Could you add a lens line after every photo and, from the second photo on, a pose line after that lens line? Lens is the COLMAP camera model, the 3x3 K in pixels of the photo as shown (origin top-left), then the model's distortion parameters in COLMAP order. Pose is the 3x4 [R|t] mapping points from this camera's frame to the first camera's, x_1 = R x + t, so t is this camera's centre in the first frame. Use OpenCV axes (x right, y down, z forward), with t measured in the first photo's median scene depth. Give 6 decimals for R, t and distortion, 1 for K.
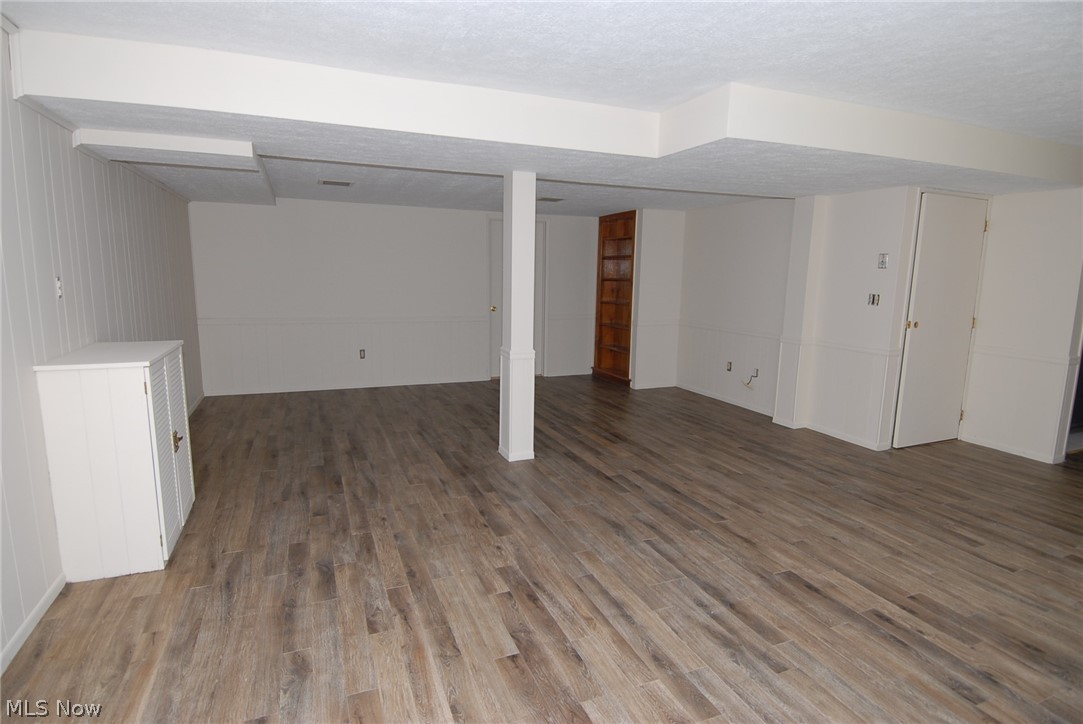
lens RADIAL K [[558.0, 0, 541.5], [0, 558.0, 362.0], [0, 0, 1]] dist [0.029396, -0.038658]
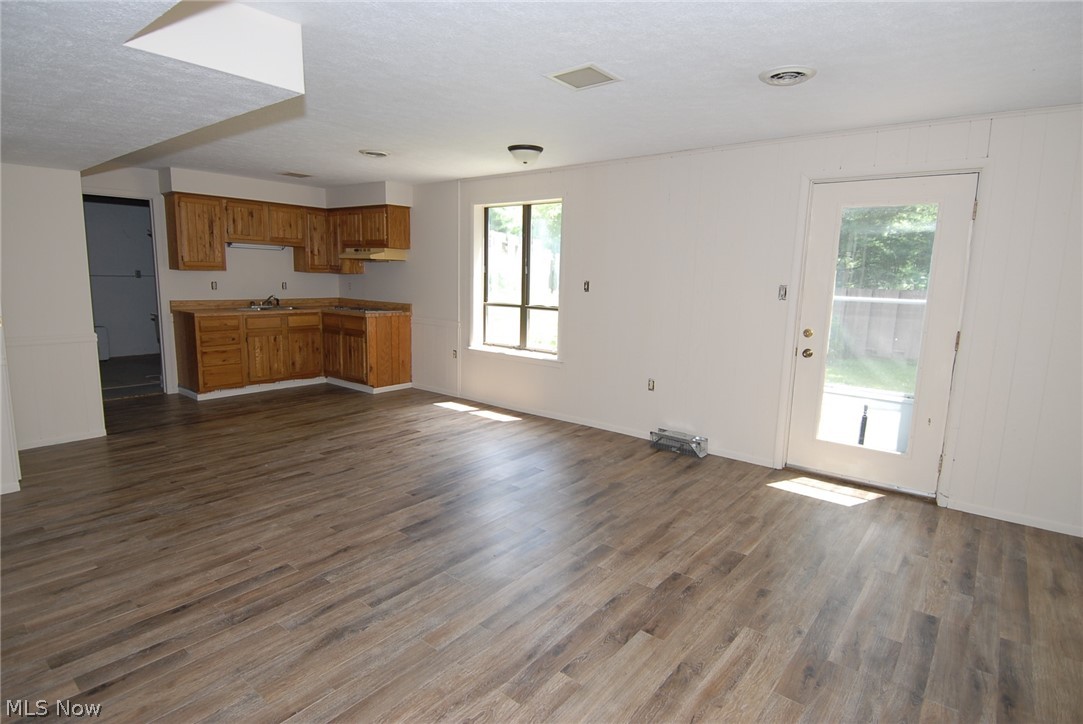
lens RADIAL K [[558.0, 0, 541.5], [0, 558.0, 362.0], [0, 0, 1]] dist [0.029396, -0.038658]
pose [[-0.469911, -0.164629, 0.867226, -0.532276], [0.112806, 0.963199, 0.243972, -0.169119], [-0.875476, 0.212473, -0.434046, 1.025322]]
